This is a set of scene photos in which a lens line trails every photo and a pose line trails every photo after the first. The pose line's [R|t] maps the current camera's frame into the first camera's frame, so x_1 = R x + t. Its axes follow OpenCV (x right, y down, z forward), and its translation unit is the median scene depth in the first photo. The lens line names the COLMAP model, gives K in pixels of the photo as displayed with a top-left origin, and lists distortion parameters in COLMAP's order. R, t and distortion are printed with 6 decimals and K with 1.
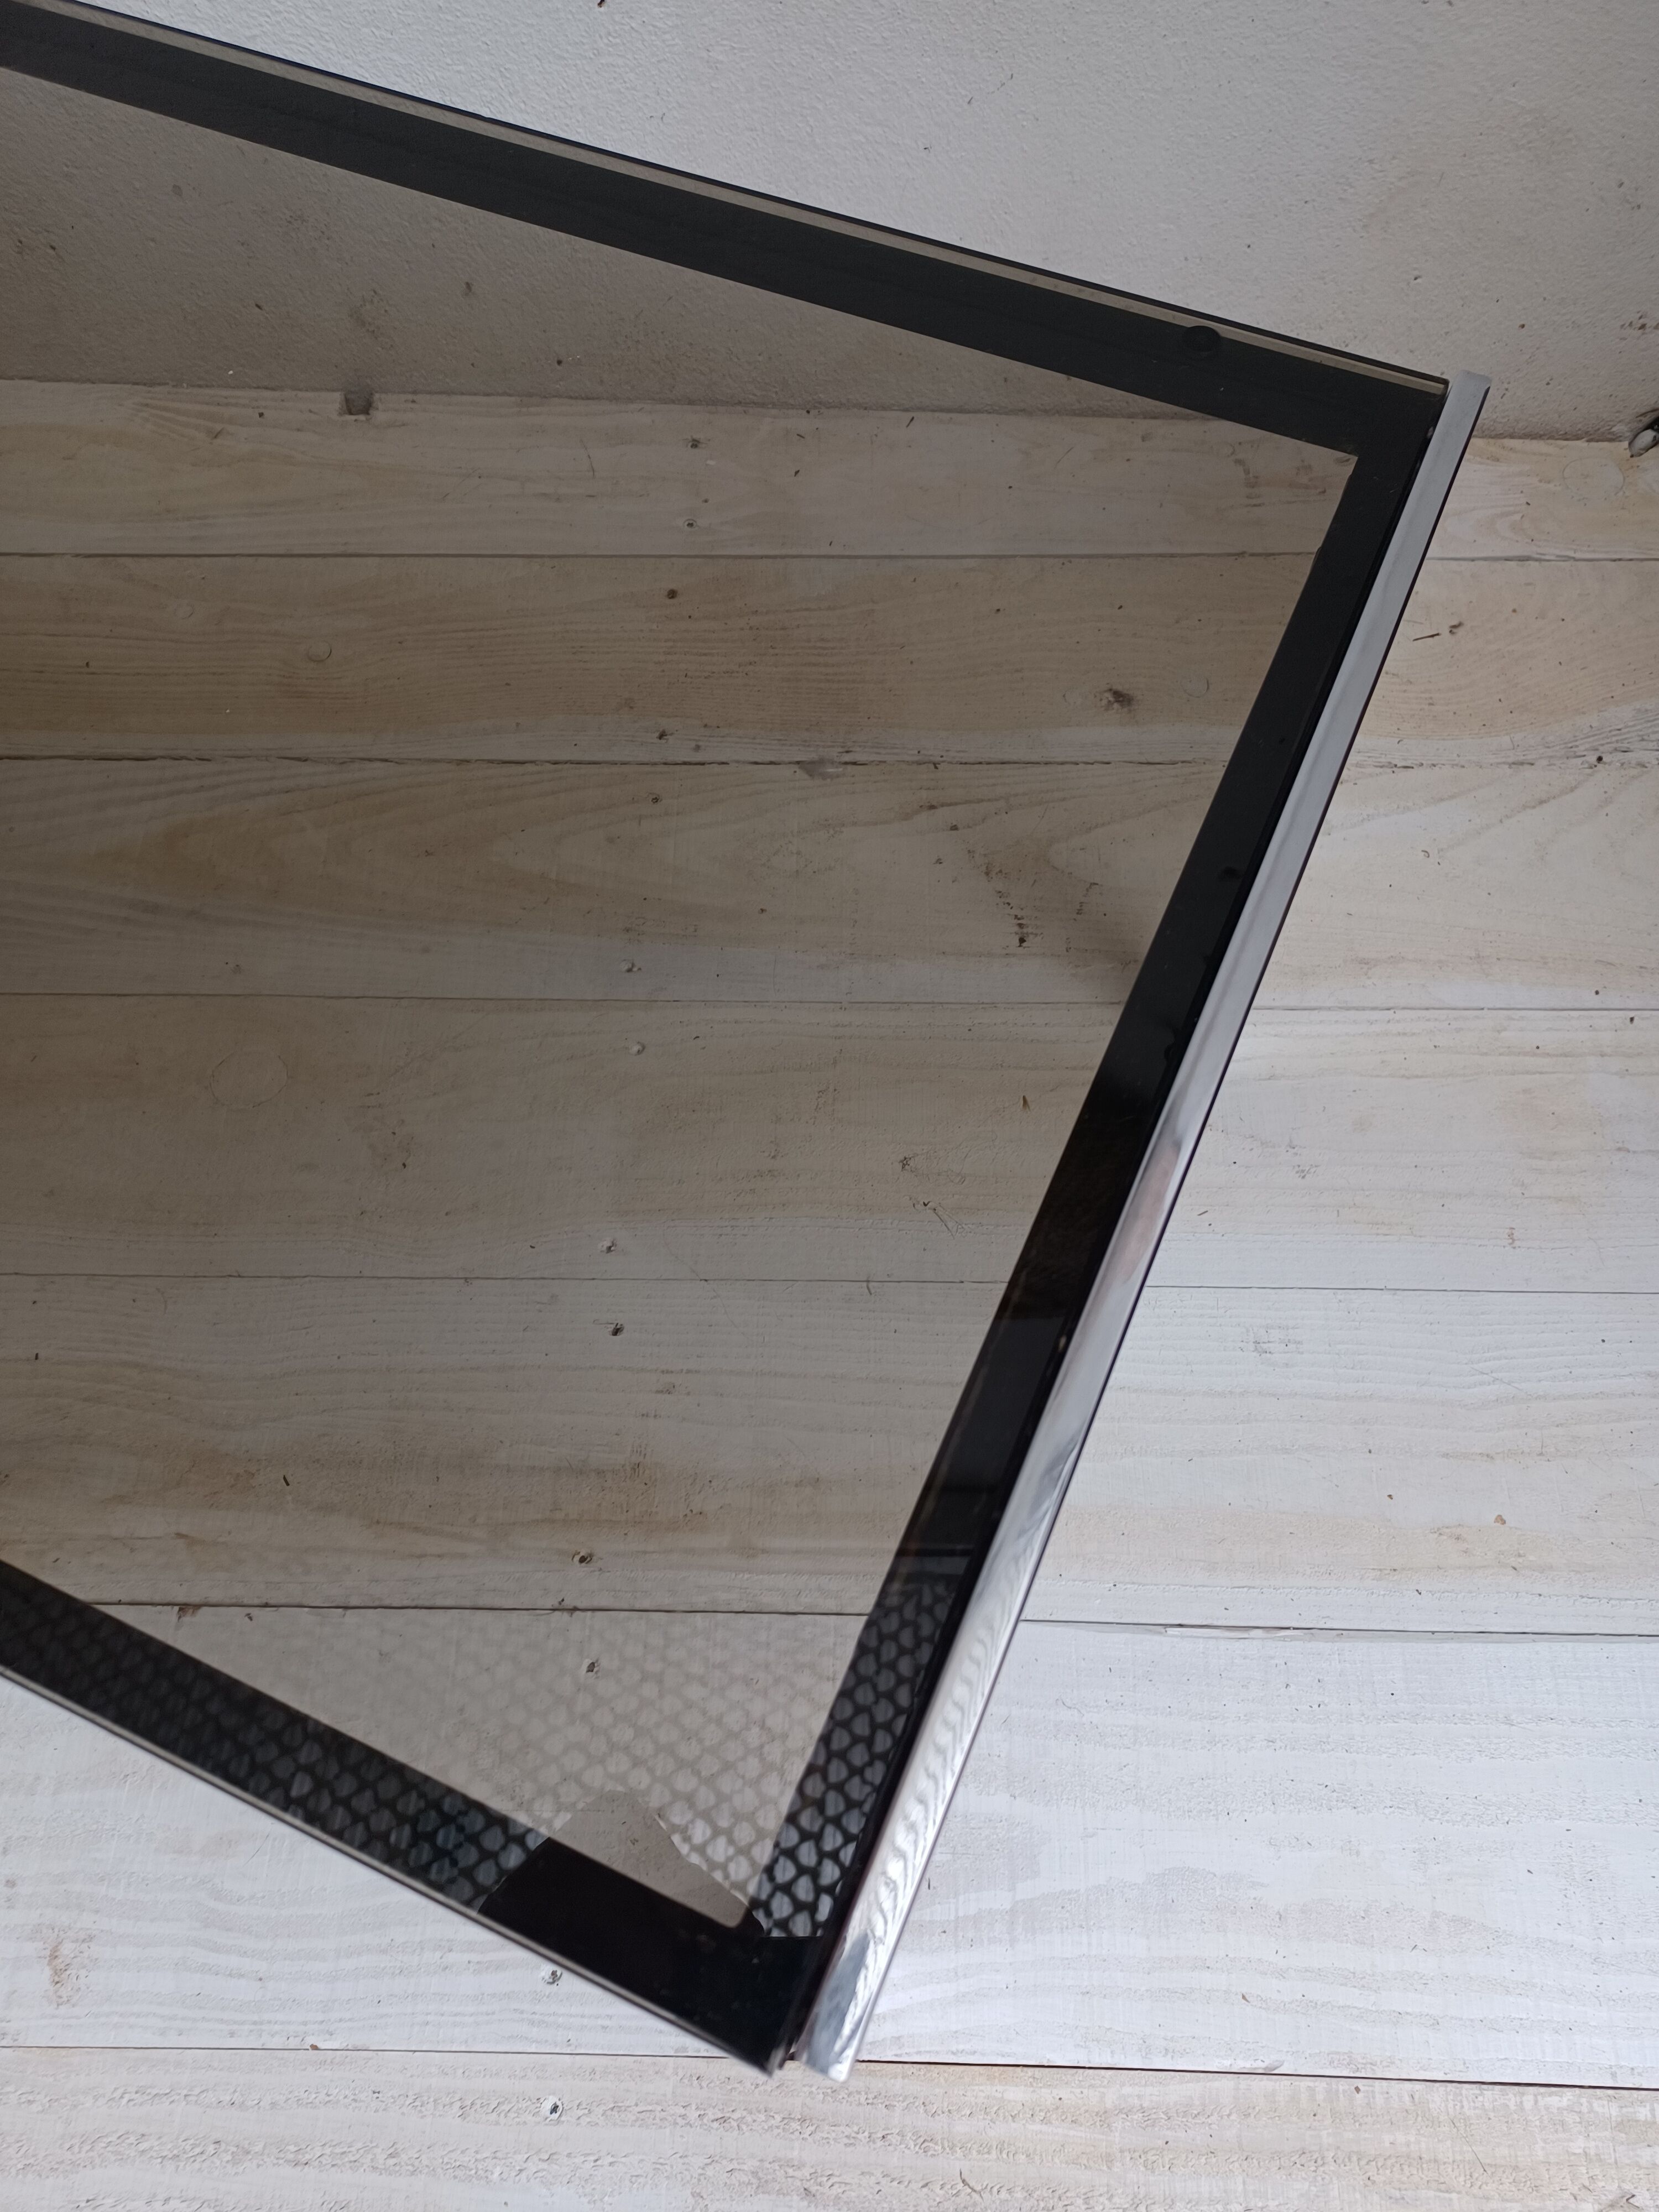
lens RADIAL K [[1641.0, 0, 797.2], [0, 1641.0, 1156.9], [0, 0, 1]] dist [0.051229, -0.033150]
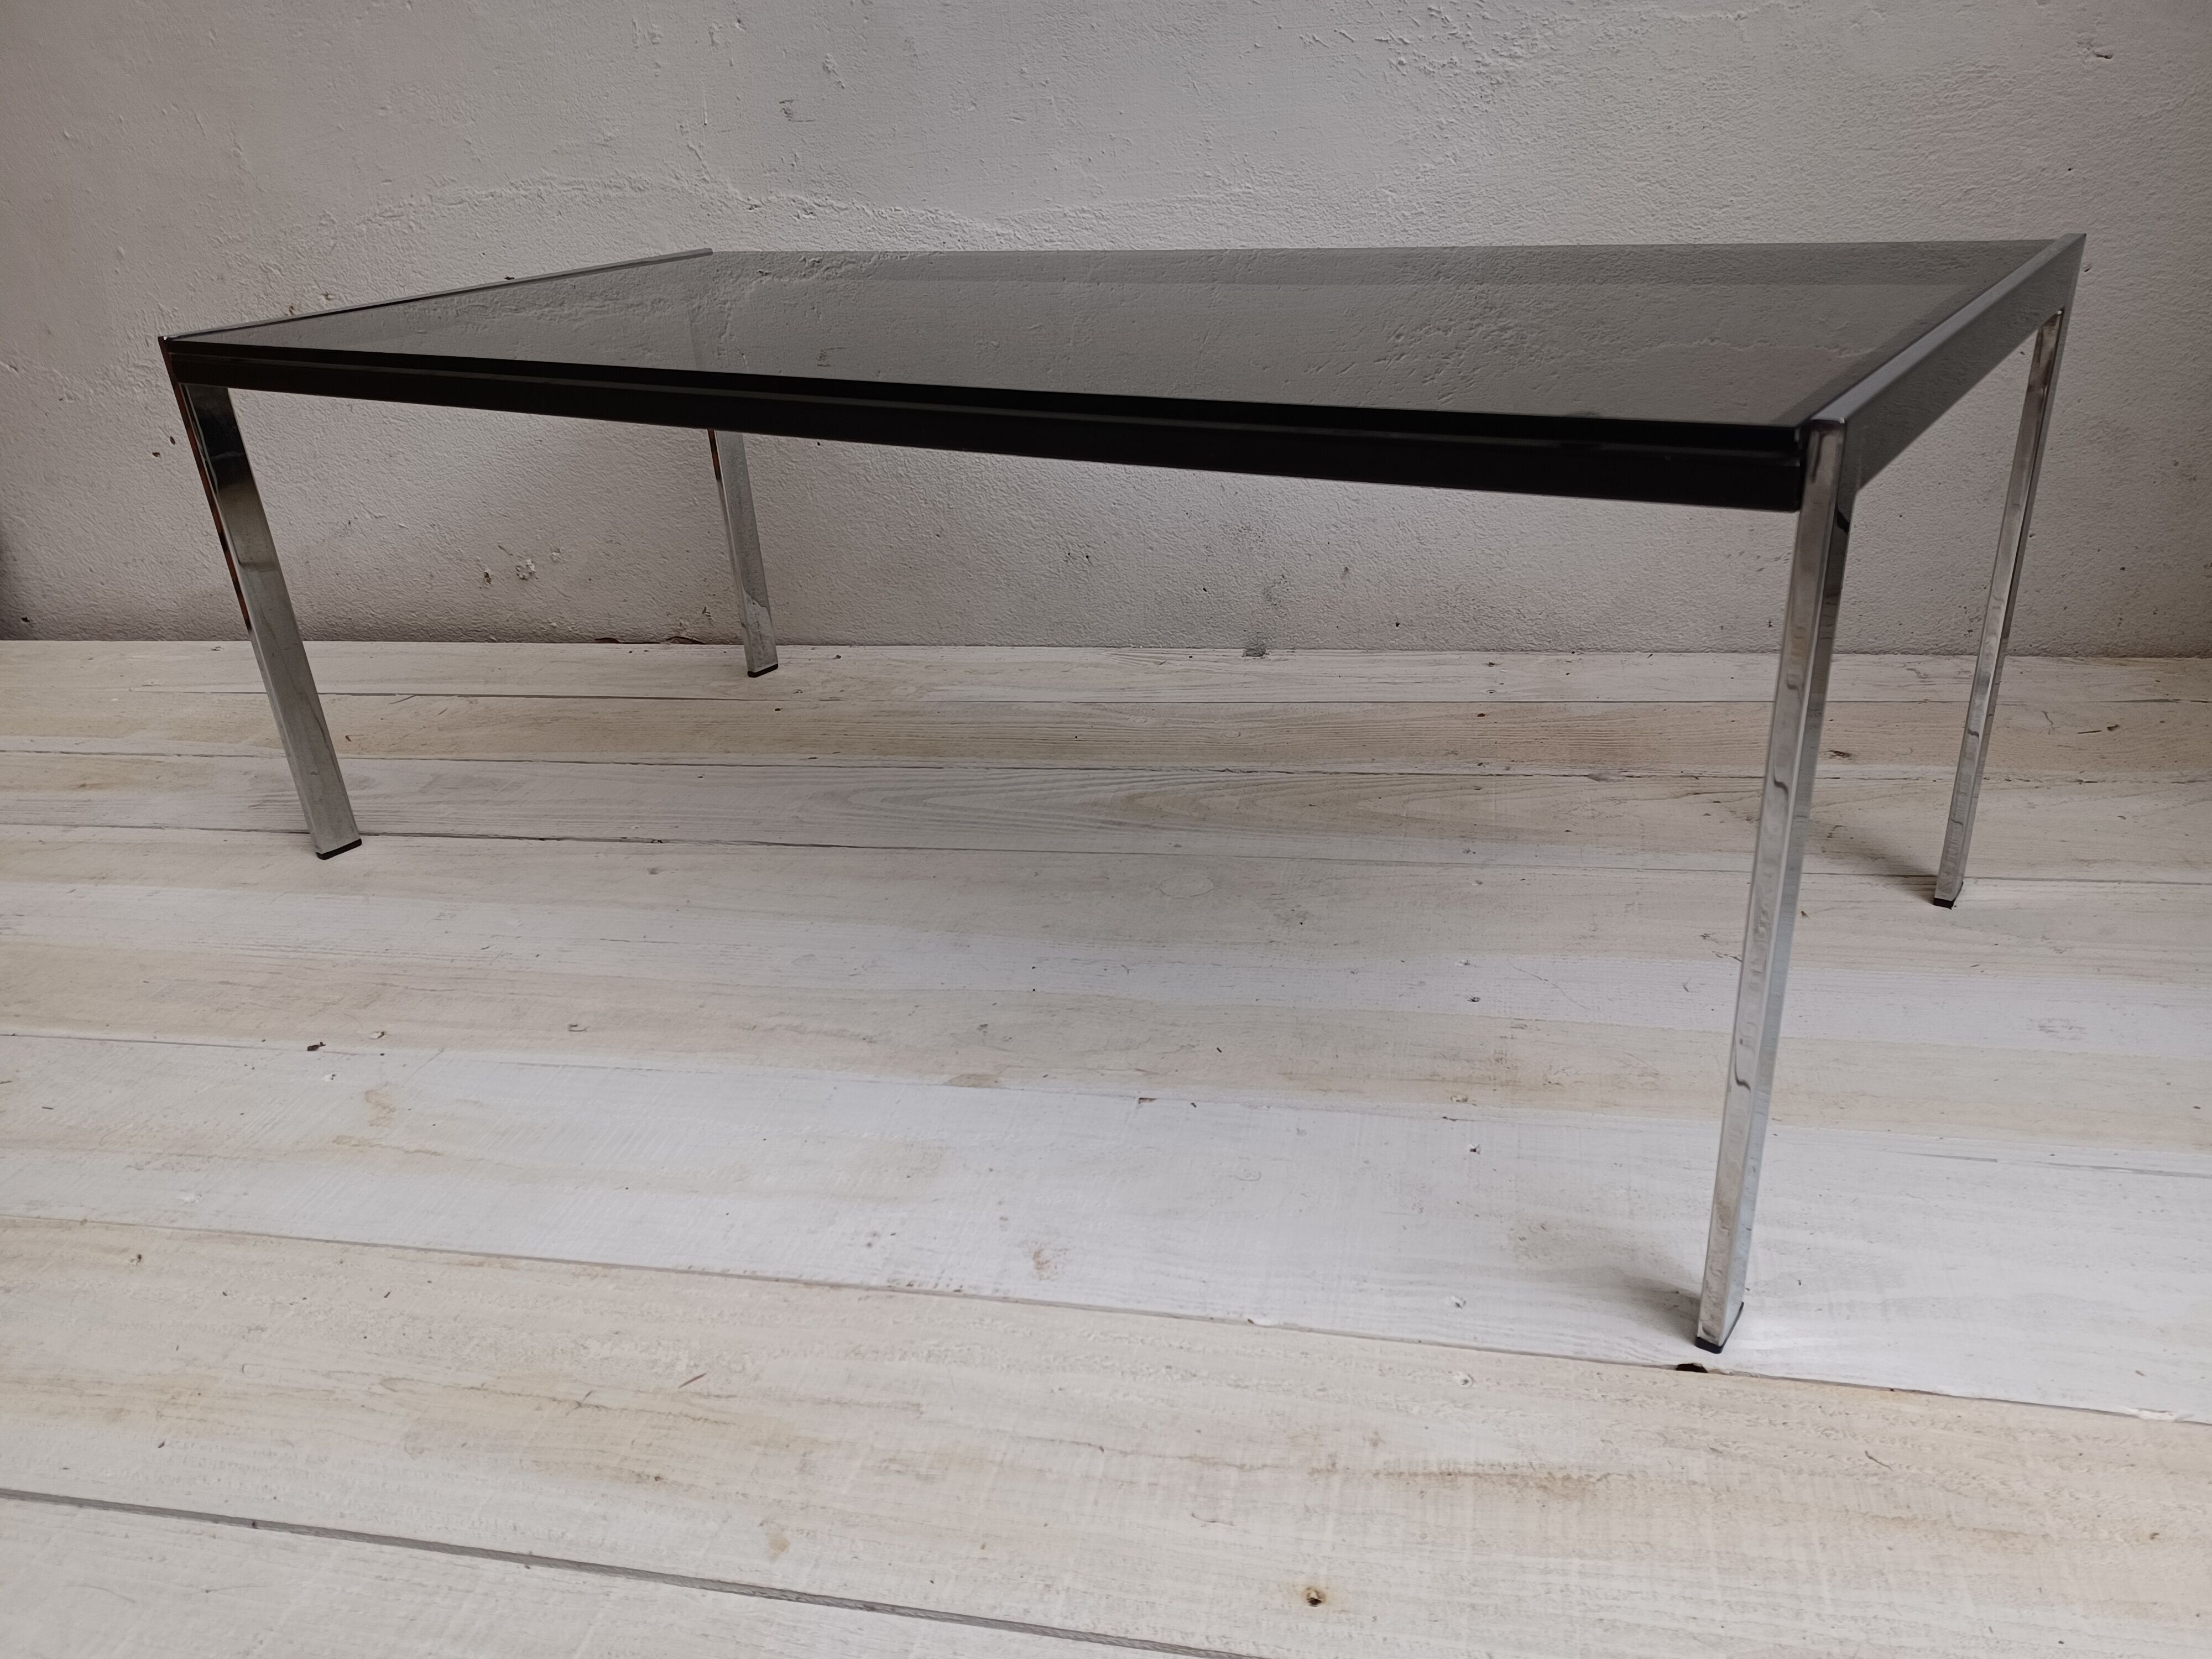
lens RADIAL K [[1641.0, 0, 1092.2], [0, 1641.0, 846.9], [0, 0, 1]] dist [0.051229, -0.033150]
pose [[0.978398, 0.034706, -0.203798, -0.149578], [-0.149147, 0.801139, -0.579595, 0.816900], [0.143155, 0.597471, 0.789009, -0.110229]]
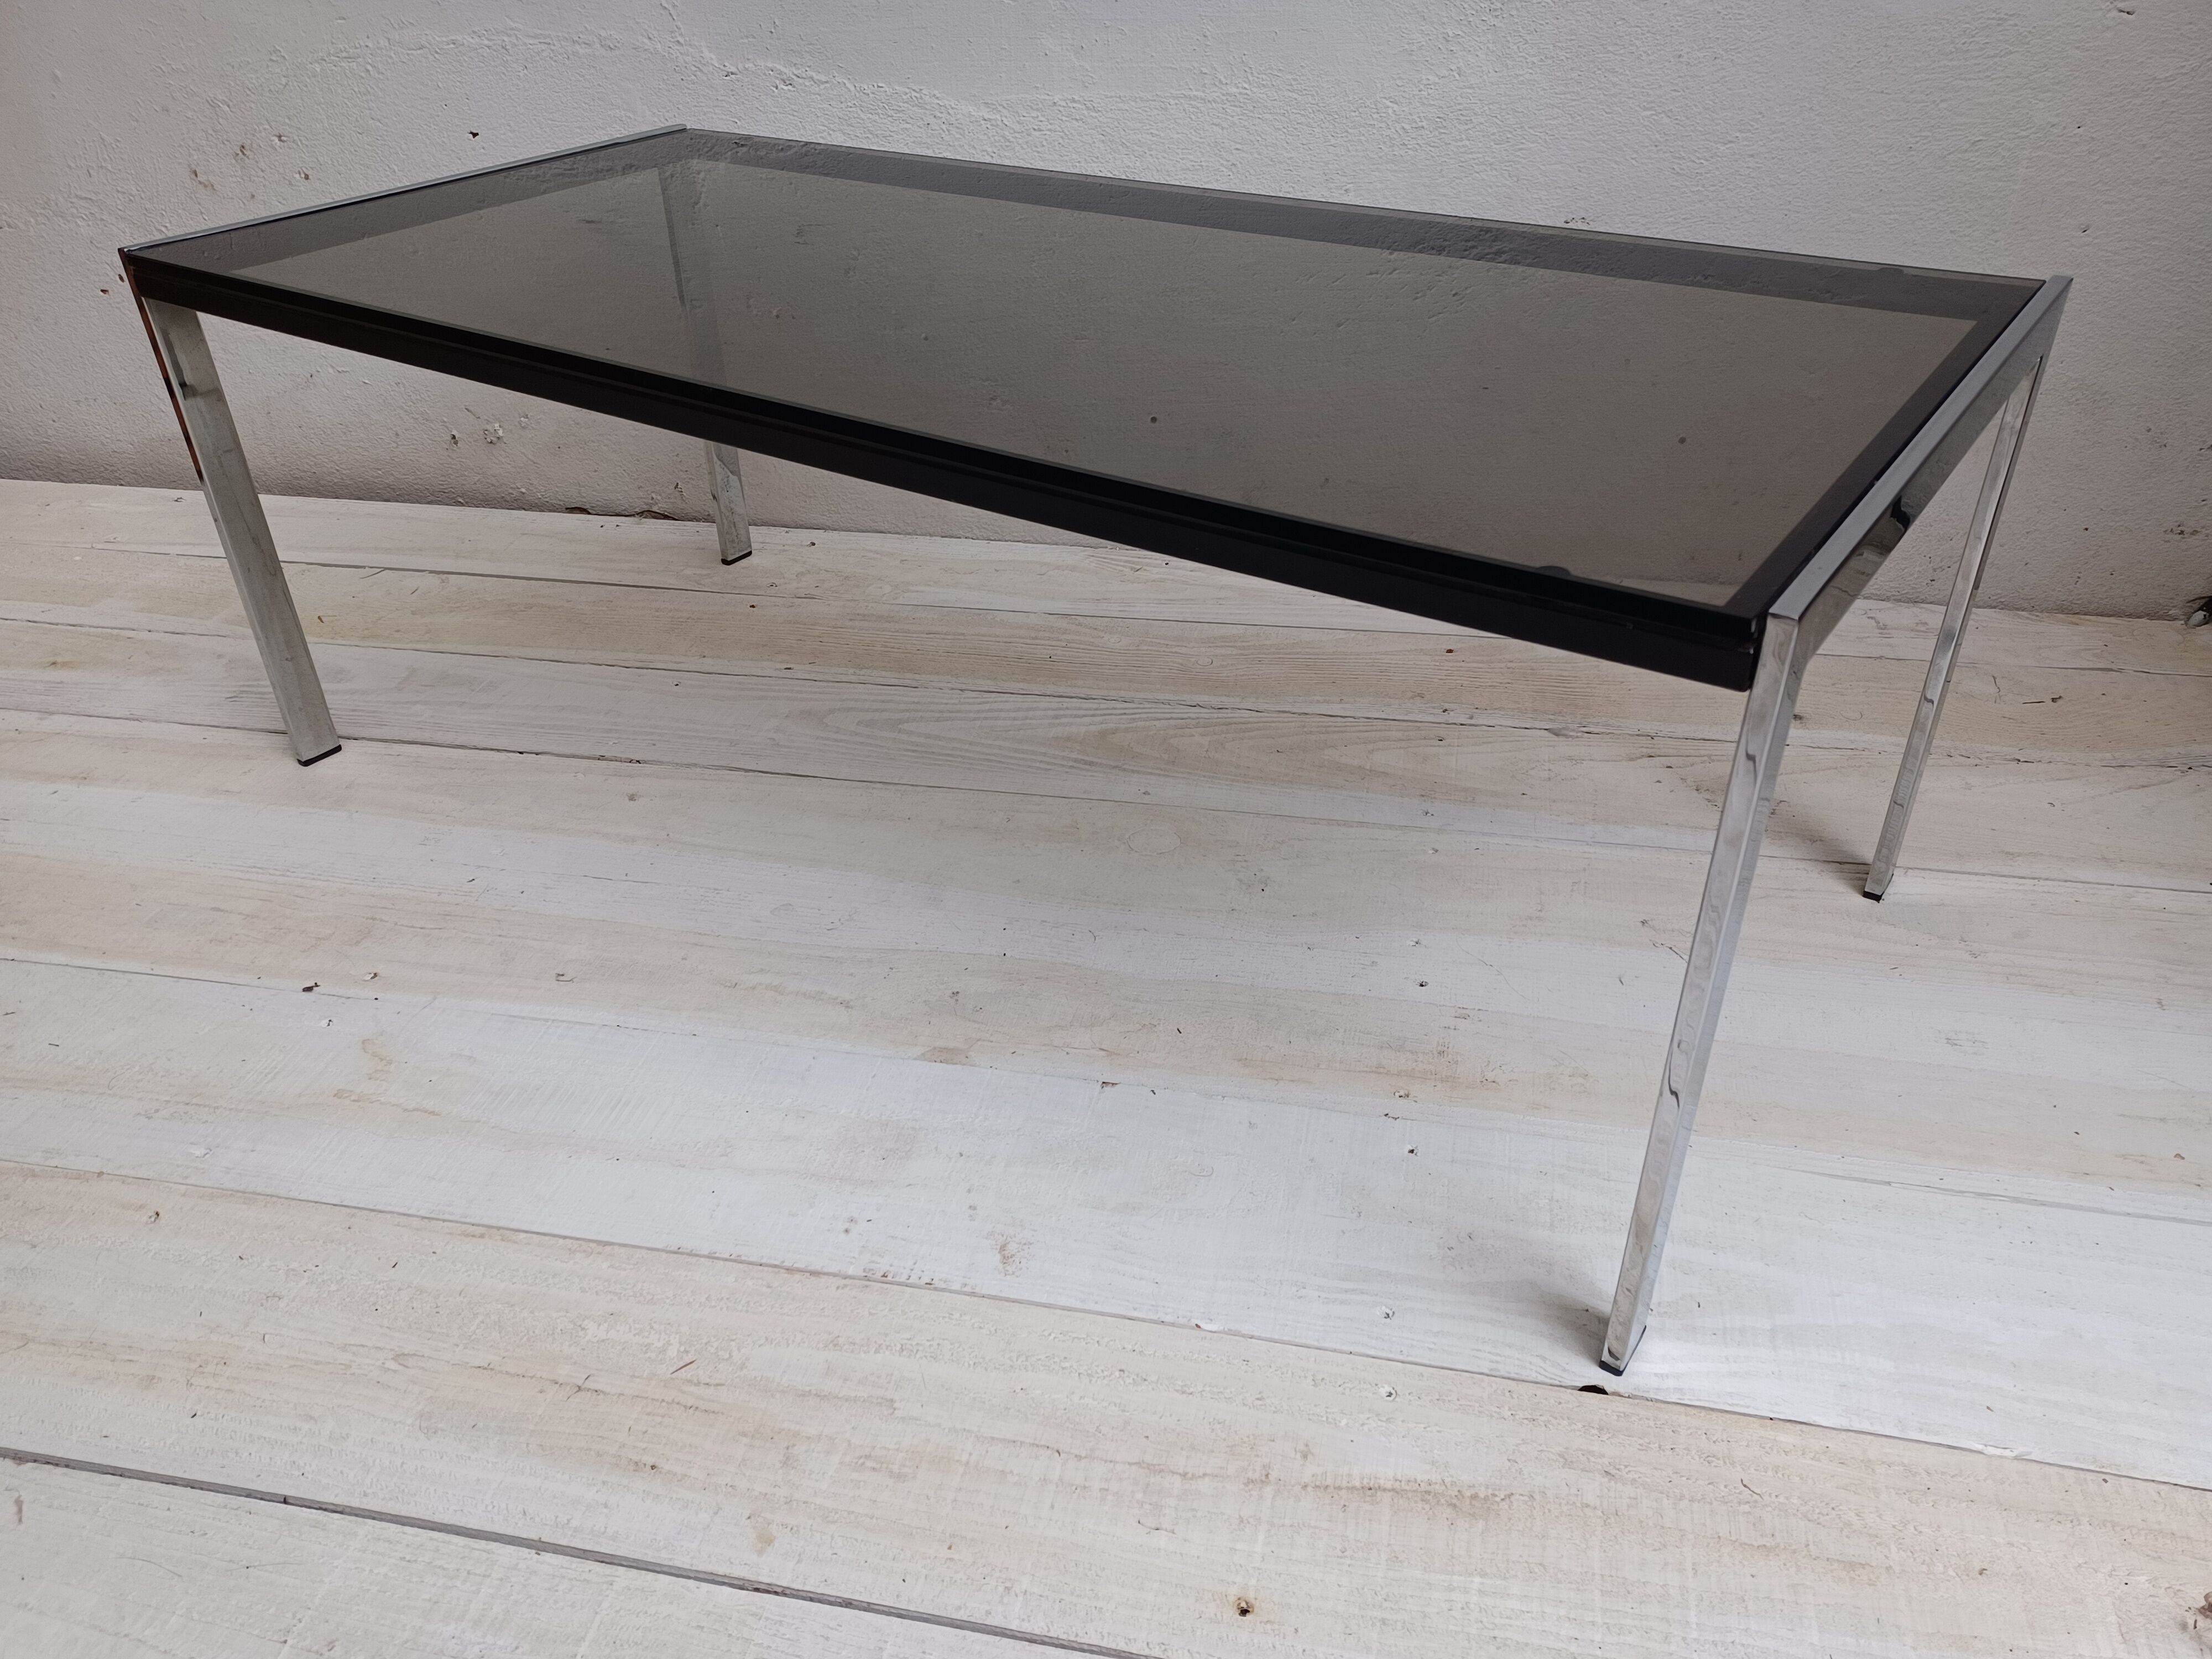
lens RADIAL K [[1641.0, 0, 1091.2], [0, 1641.0, 845.9], [0, 0, 1]] dist [0.051229, -0.033150]
pose [[0.980514, 0.092525, -0.173293, -0.158926], [-0.164642, 0.868265, -0.467984, 0.700663], [0.107164, 0.487397, 0.866579, -0.242160]]
